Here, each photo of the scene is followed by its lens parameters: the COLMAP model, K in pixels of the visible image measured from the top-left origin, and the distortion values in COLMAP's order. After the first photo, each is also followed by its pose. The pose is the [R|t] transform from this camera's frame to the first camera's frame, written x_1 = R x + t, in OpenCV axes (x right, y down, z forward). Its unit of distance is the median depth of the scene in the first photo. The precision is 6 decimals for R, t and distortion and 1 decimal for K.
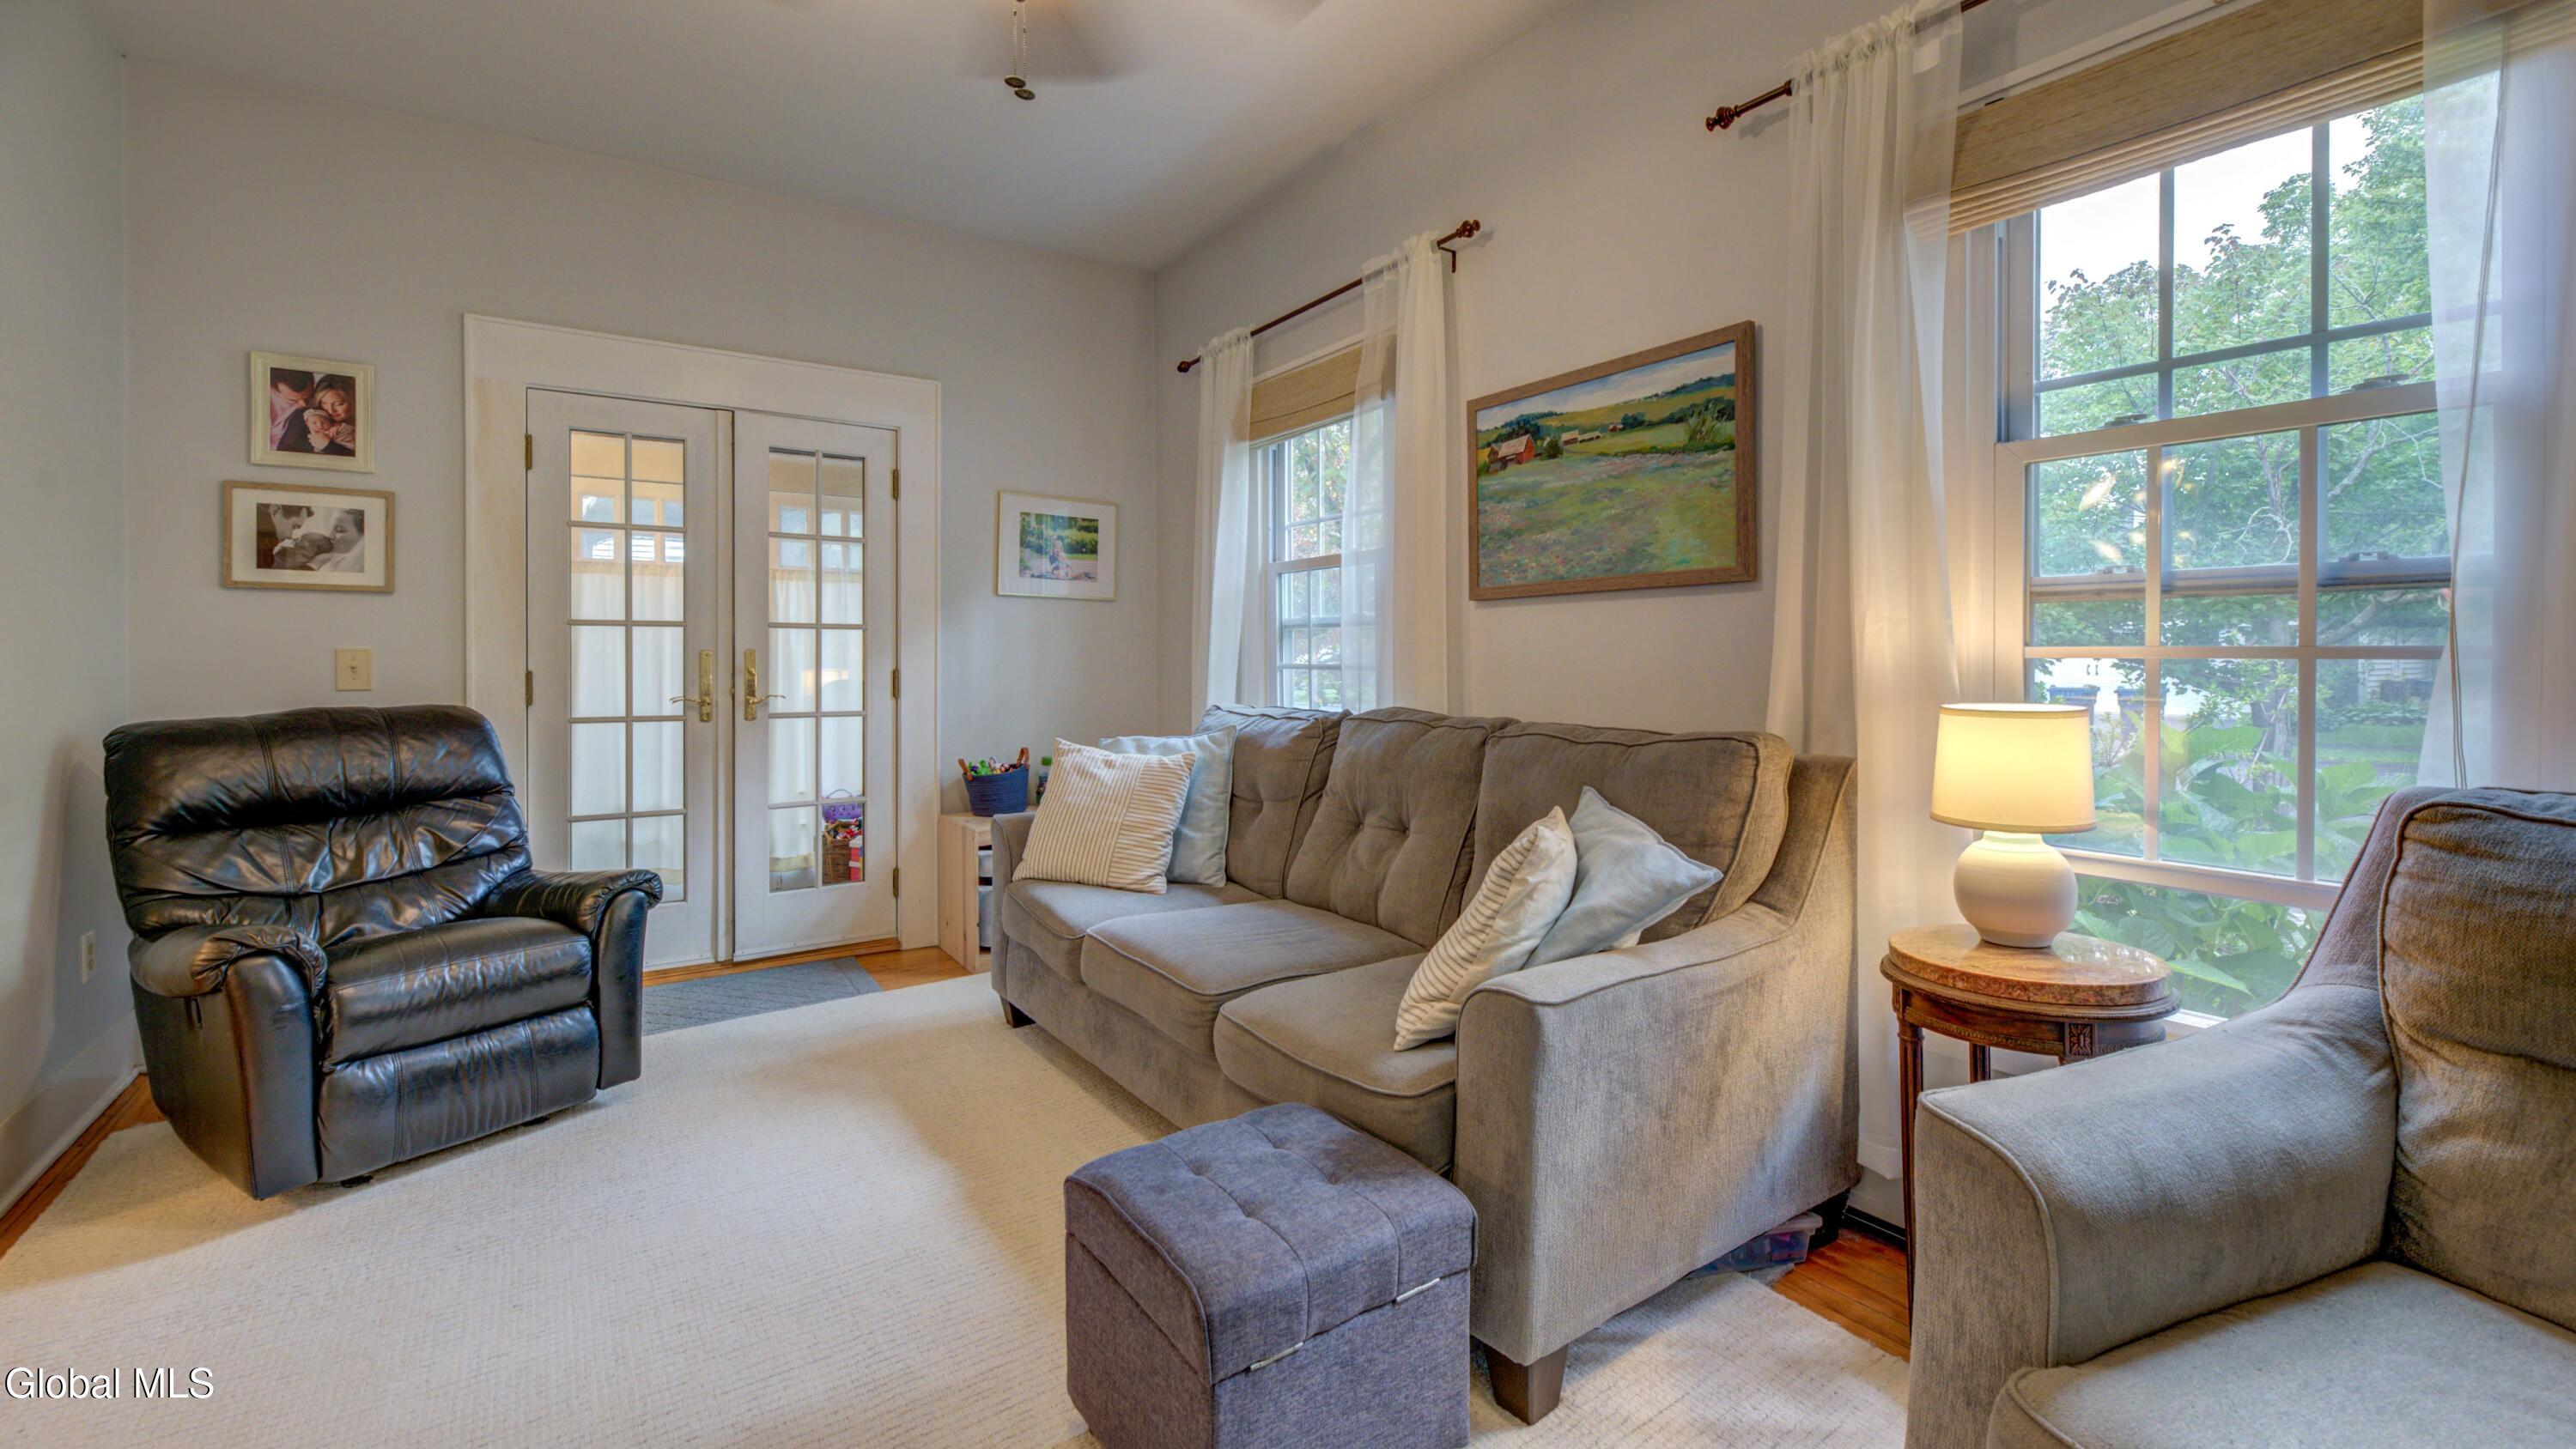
lens RADIAL K [[1068.0, 0, 1272.0], [0, 1068.0, 668.4], [0, 0, 1]] dist [-0.002446, -0.000697]
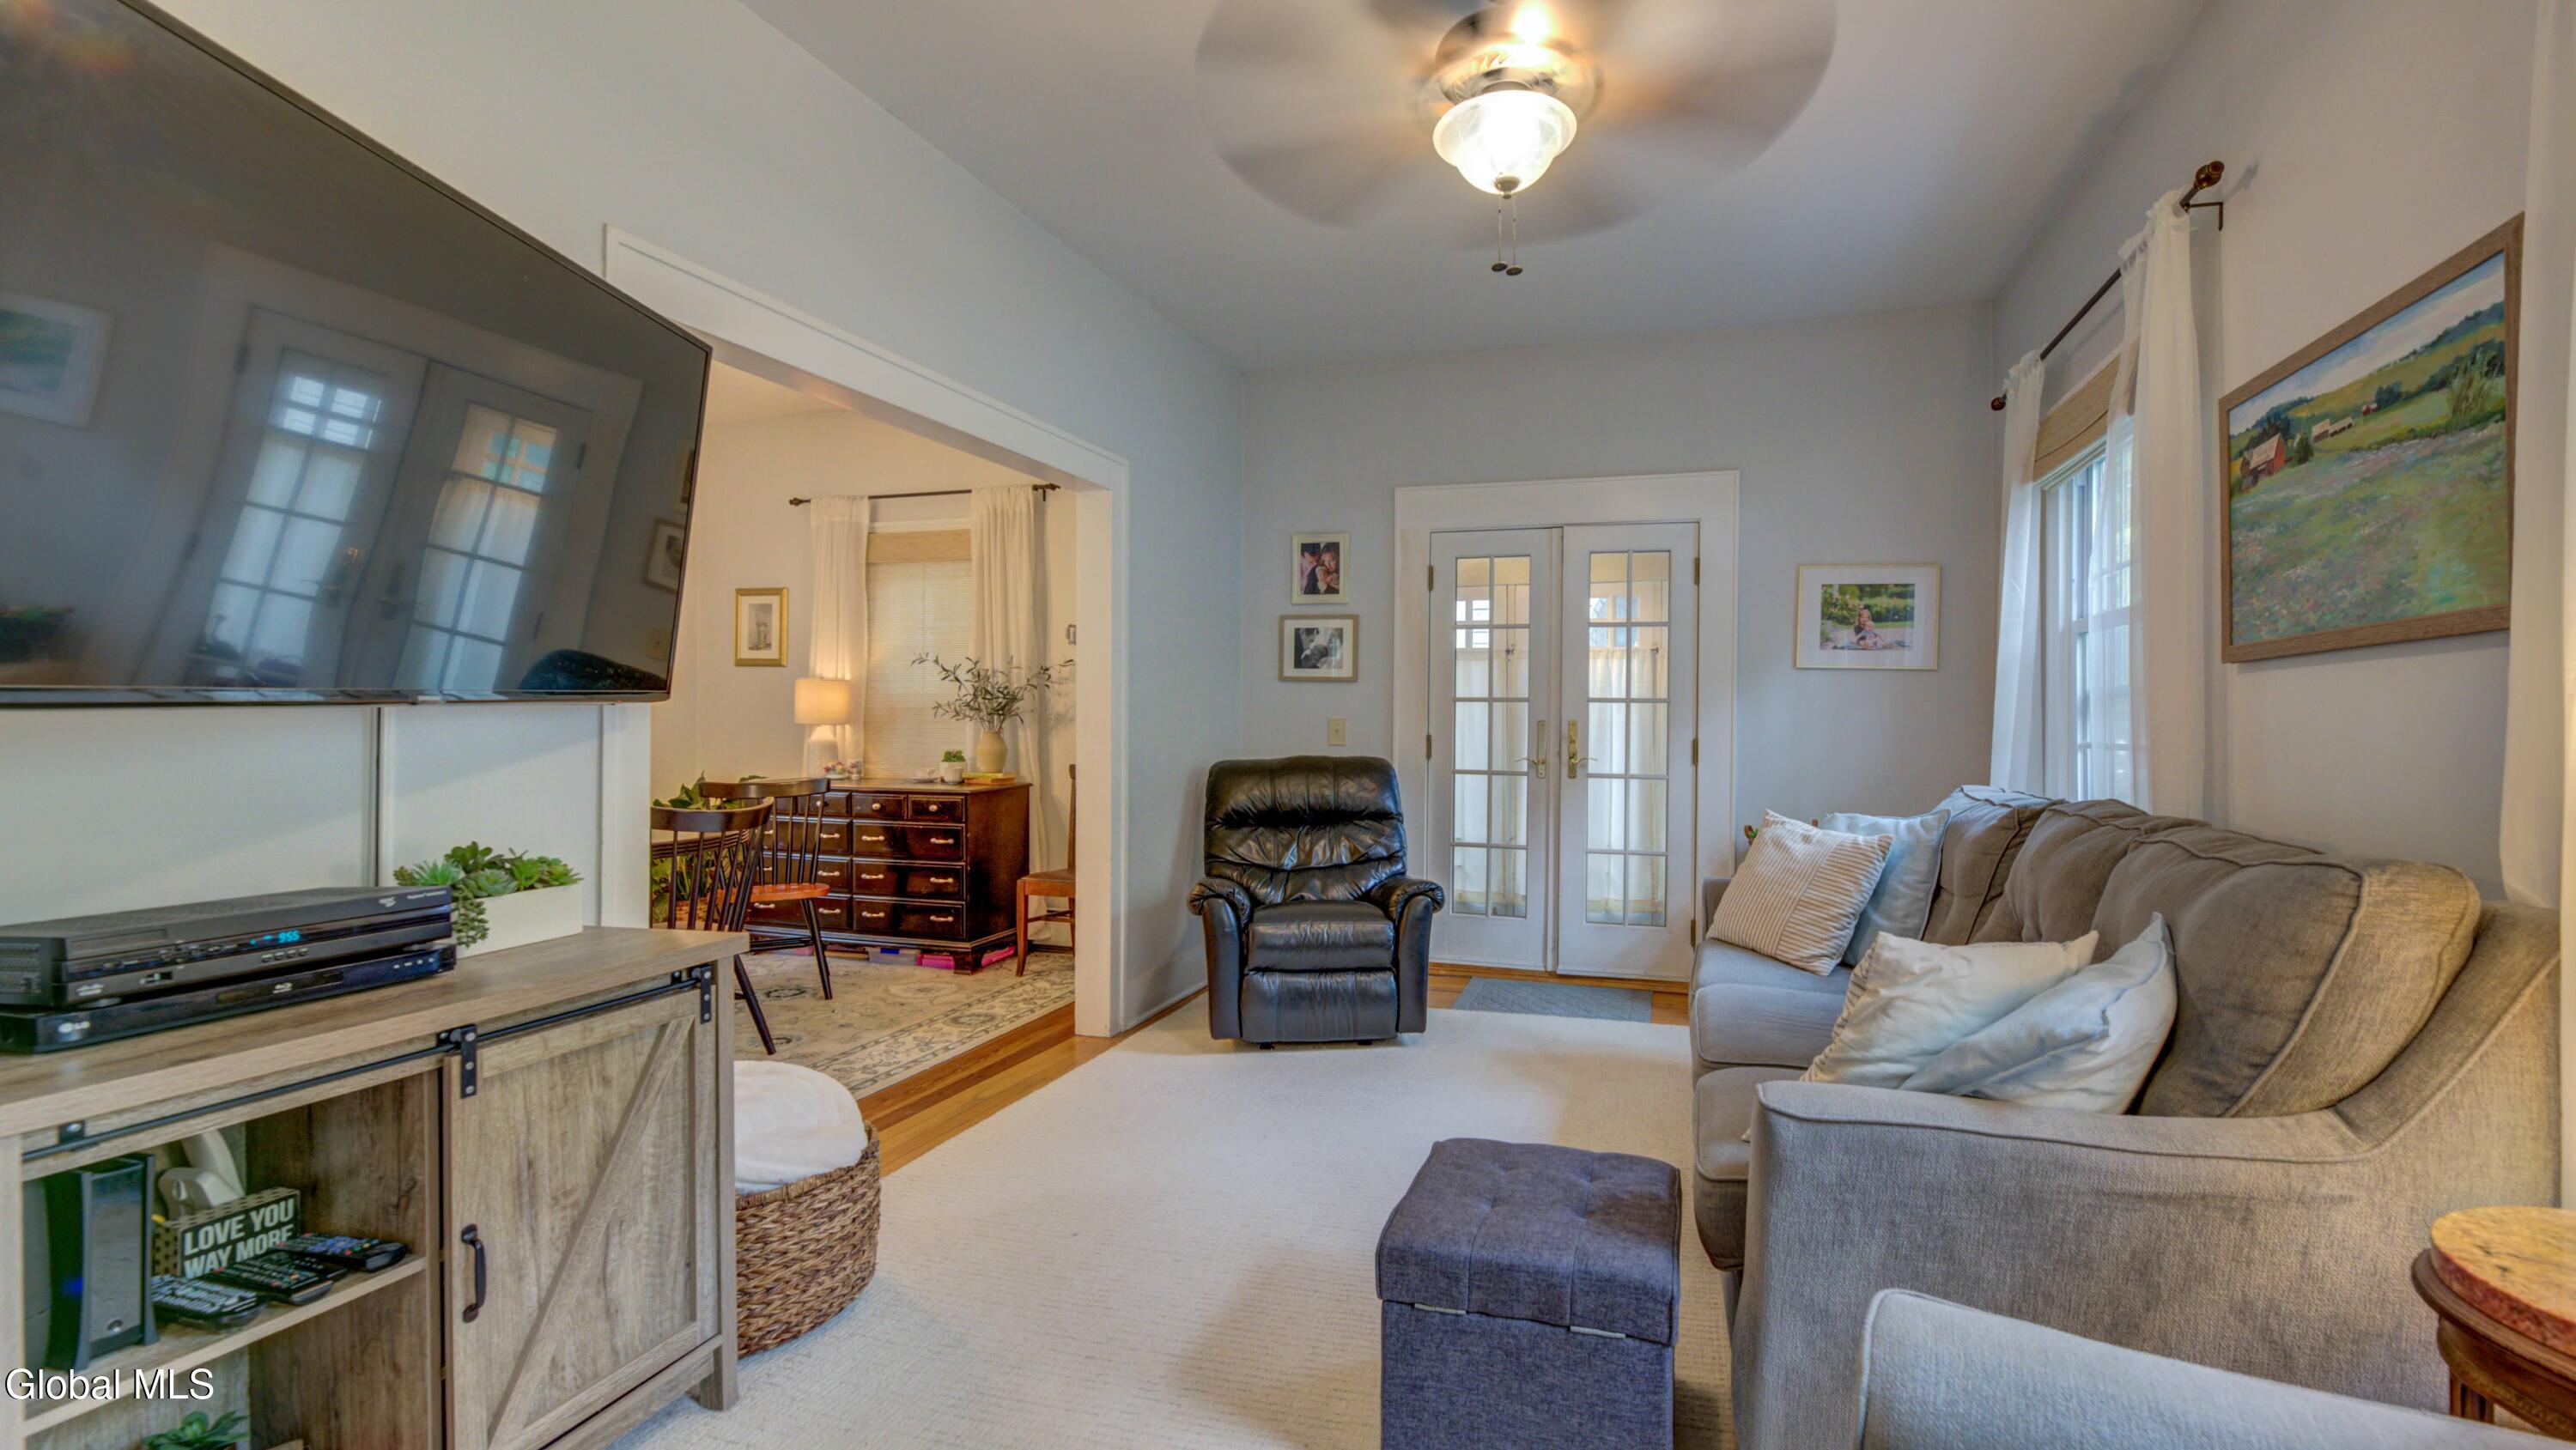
lens RADIAL K [[982.3, 0, 1288.0], [0, 982.3, 725.0], [0, 0, 1]] dist [-0.001335, -0.000305]
pose [[0.642250, 0.009930, -0.766431, 0.255805], [-0.018266, 0.999830, -0.002352, -0.005634], [0.766277, 0.015510, 0.642323, 0.046831]]
